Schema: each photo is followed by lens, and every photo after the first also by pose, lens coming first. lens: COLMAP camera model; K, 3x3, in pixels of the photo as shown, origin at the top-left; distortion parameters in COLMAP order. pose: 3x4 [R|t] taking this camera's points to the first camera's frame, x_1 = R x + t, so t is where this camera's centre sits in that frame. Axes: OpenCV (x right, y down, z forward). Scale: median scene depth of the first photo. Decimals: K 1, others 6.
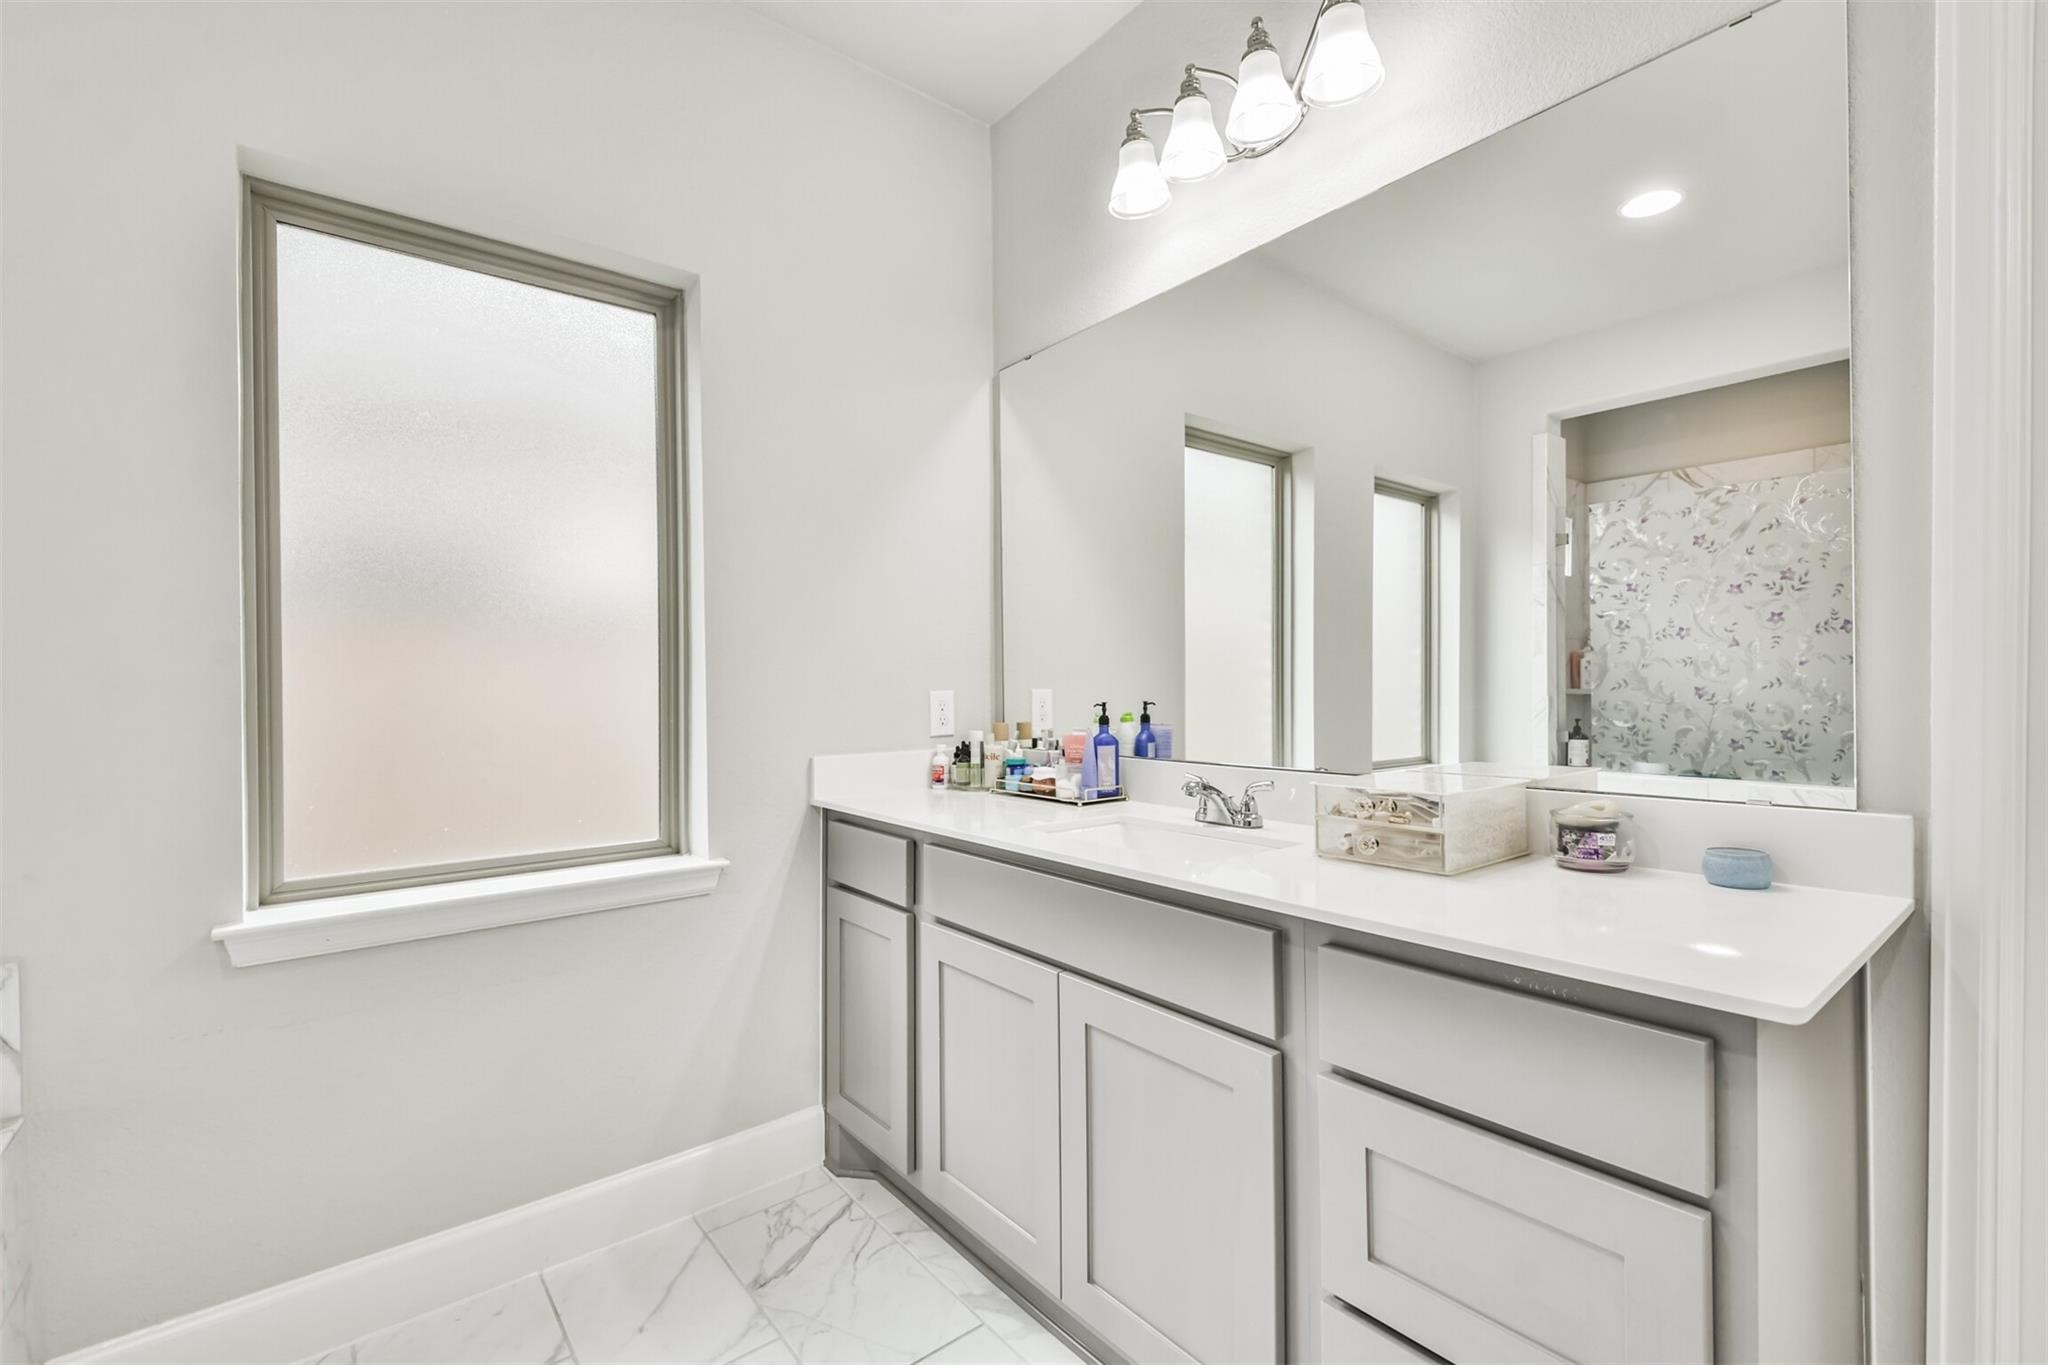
lens RADIAL K [[891.0, 0, 1014.6], [0, 891.0, 686.2], [0, 0, 1]] dist [0.031672, -0.016062]
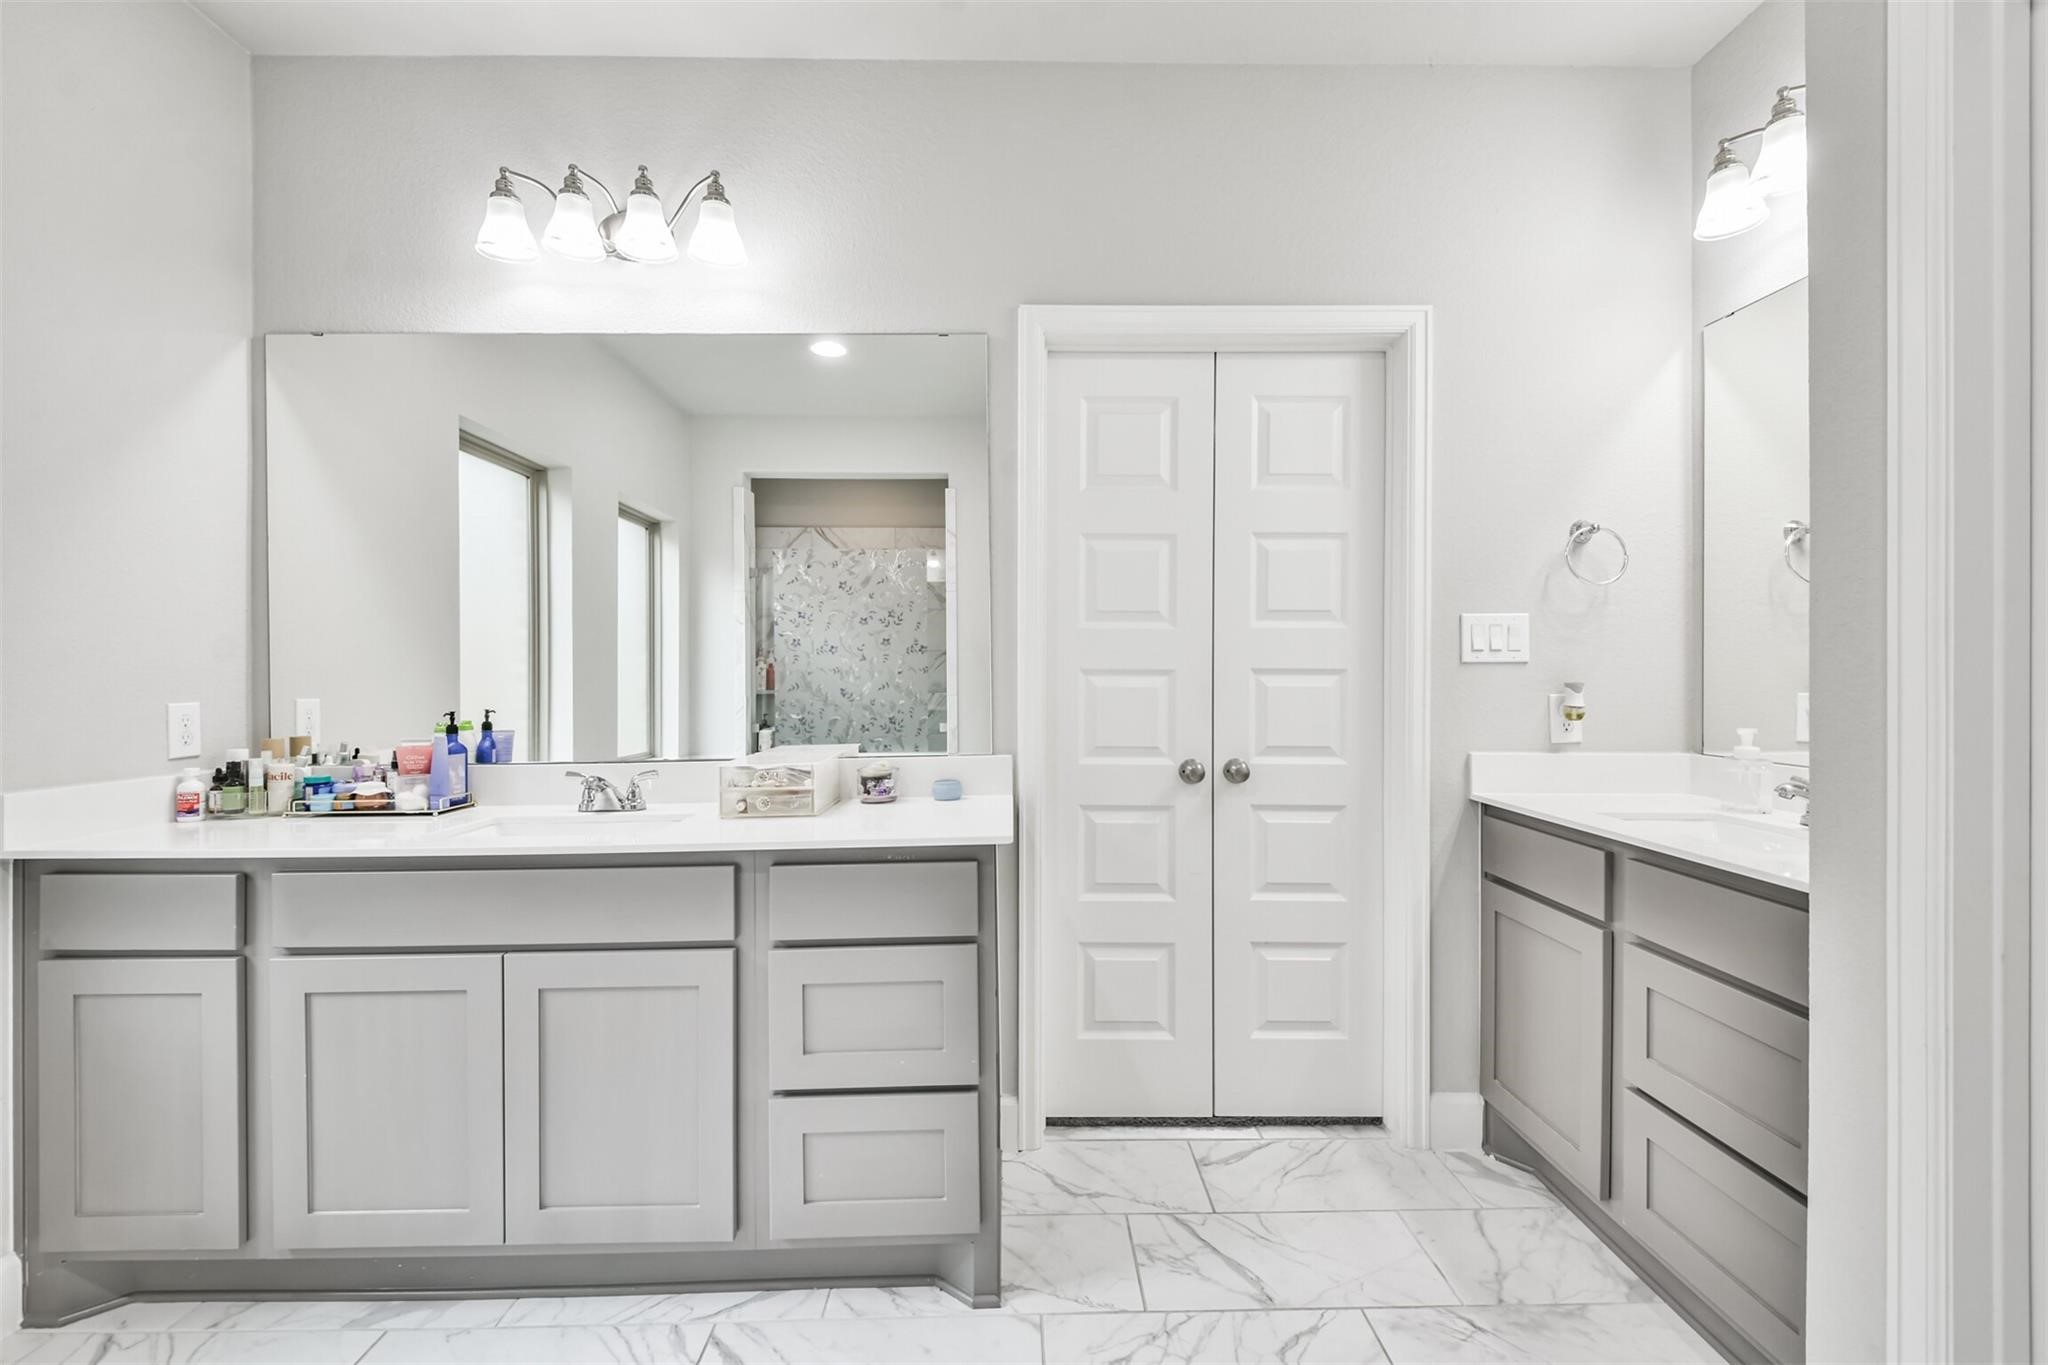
lens RADIAL K [[891.0, 0, 1025.7], [0, 891.0, 684.4], [0, 0, 1]] dist [0.031672, -0.016062]
pose [[0.611662, -0.003346, 0.791112, -0.270393], [0.003718, 0.999992, 0.001355, -0.010365], [-0.791111, 0.002112, 0.611669, -0.128334]]
